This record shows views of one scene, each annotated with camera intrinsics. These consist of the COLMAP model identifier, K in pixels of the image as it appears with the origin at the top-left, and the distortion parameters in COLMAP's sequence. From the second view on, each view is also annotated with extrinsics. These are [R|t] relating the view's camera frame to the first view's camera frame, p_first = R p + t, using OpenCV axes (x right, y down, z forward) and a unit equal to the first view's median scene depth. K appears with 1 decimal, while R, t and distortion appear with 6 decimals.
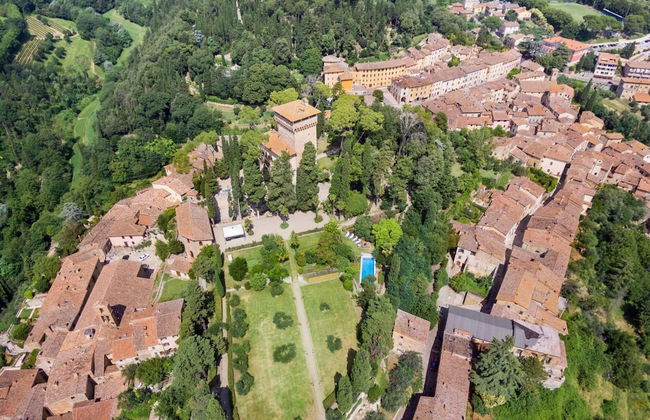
lens RADIAL K [[423.3, 0, 325.0], [0, 423.3, 210.0], [0, 0, 1]] dist [0.067188, -0.081579]
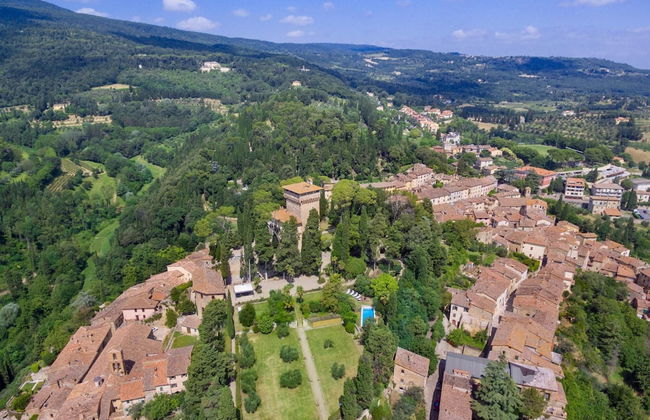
lens RADIAL K [[423.3, 0, 325.0], [0, 423.3, 210.0], [0, 0, 1]] dist [0.067188, -0.081579]
pose [[0.999980, -0.004701, 0.004182, -0.007870], [0.005840, 0.940878, -0.338695, 0.176521], [-0.002342, 0.338713, 0.940887, -0.071734]]
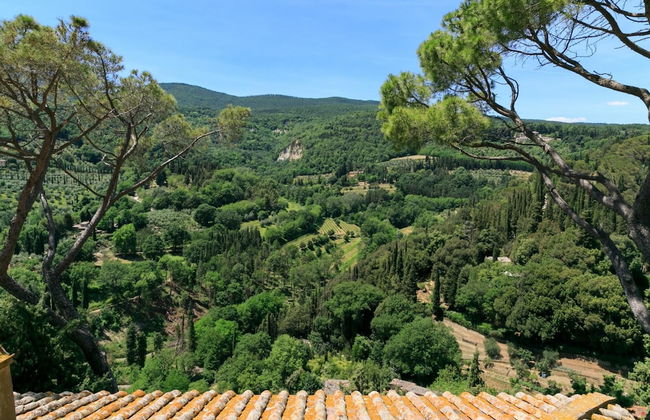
lens RADIAL K [[431.9, 0, 325.0], [0, 431.9, 210.0], [0, 0, 1]] dist [0.013386, -0.001374]
pose [[0.761136, 0.057489, -0.646040, -0.070674], [-0.393658, 0.832565, -0.389704, -0.165317], [0.515467, 0.550936, 0.656326, 0.817780]]
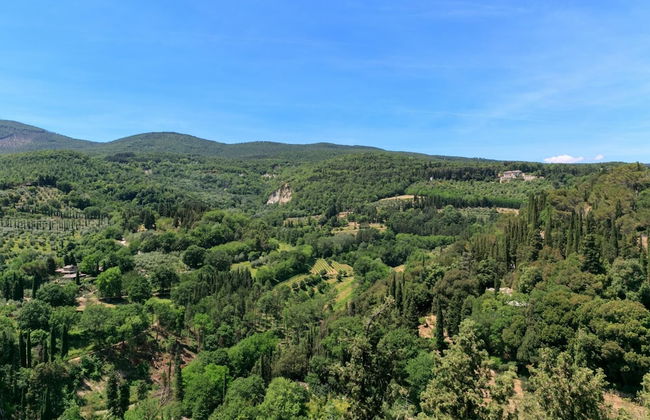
lens RADIAL K [[428.4, 0, 325.0], [0, 428.4, 210.0], [0, 0, 1]] dist [0.008998, 0.000186]
pose [[0.777653, -0.025357, -0.628183, -0.104851], [-0.364037, 0.796476, -0.482807, -0.155423], [0.512575, 0.604138, 0.610151, 0.852924]]
